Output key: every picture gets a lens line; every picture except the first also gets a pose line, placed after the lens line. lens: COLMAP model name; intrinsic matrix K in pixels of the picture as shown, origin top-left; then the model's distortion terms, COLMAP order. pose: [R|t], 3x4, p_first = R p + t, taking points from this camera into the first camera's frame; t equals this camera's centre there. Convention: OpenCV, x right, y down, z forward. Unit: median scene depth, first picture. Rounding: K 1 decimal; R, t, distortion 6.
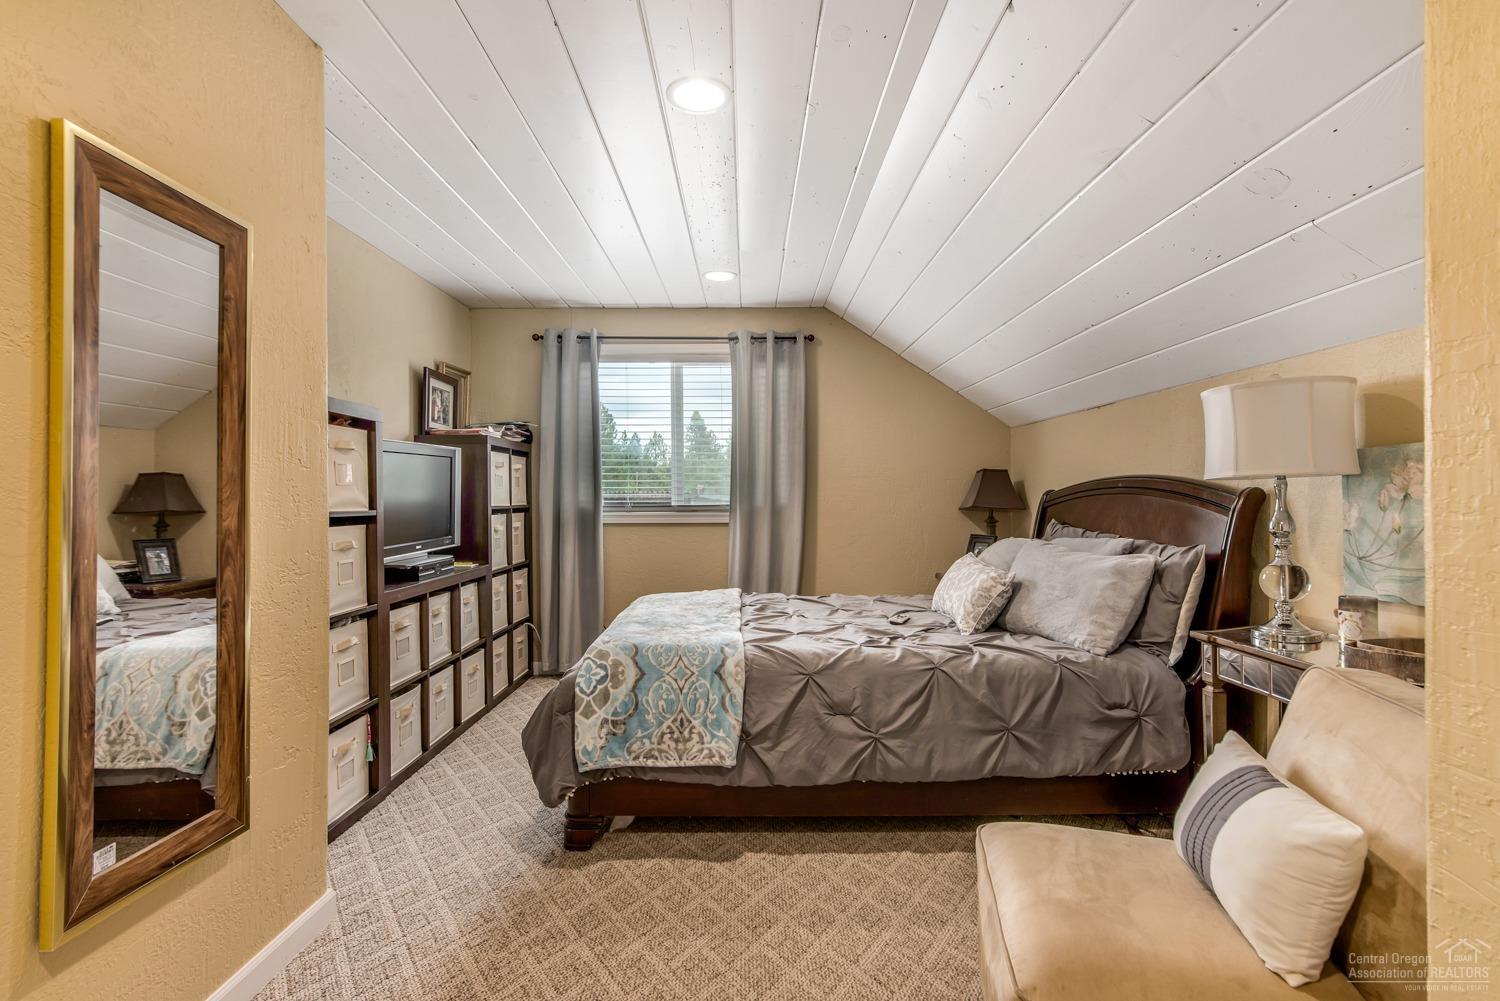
lens RADIAL K [[746.2, 0, 750.0], [0, 746.2, 500.5], [0, 0, 1]] dist [0.002350, 0.000449]
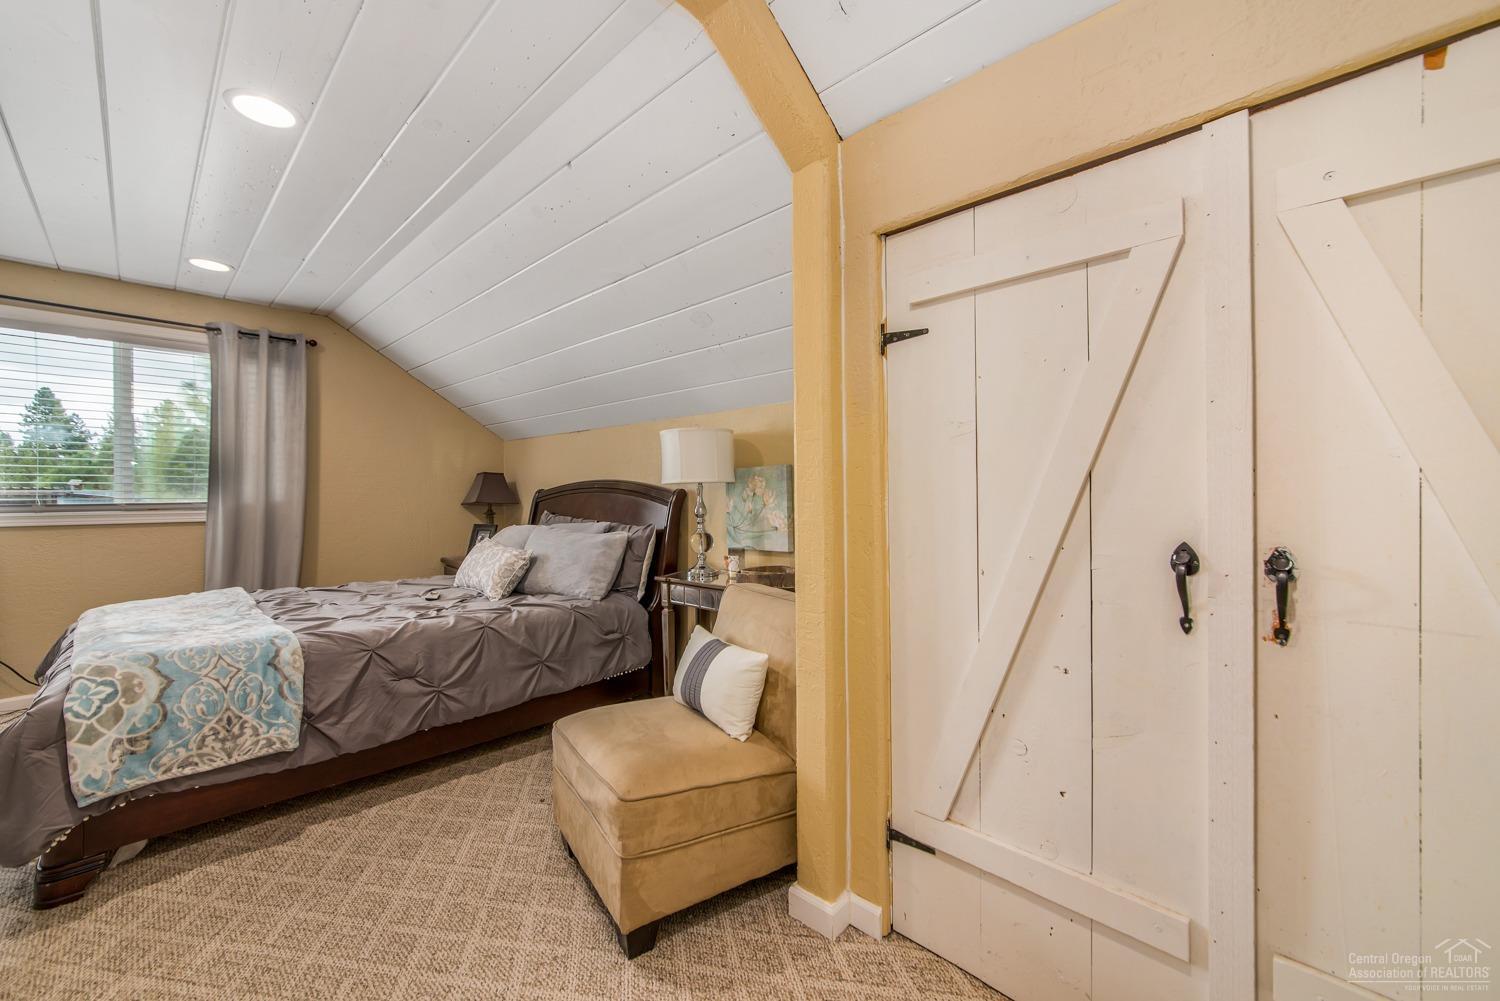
lens RADIAL K [[602.2, 0, 749.6], [0, 602.2, 478.9], [0, 0, 1]] dist [-0.000429, 0.000053]
pose [[0.702499, 0.018791, 0.711436, -0.180037], [0.002774, 0.999571, -0.029140, 0.000301], [-0.711679, 0.022445, 0.702146, -0.064983]]
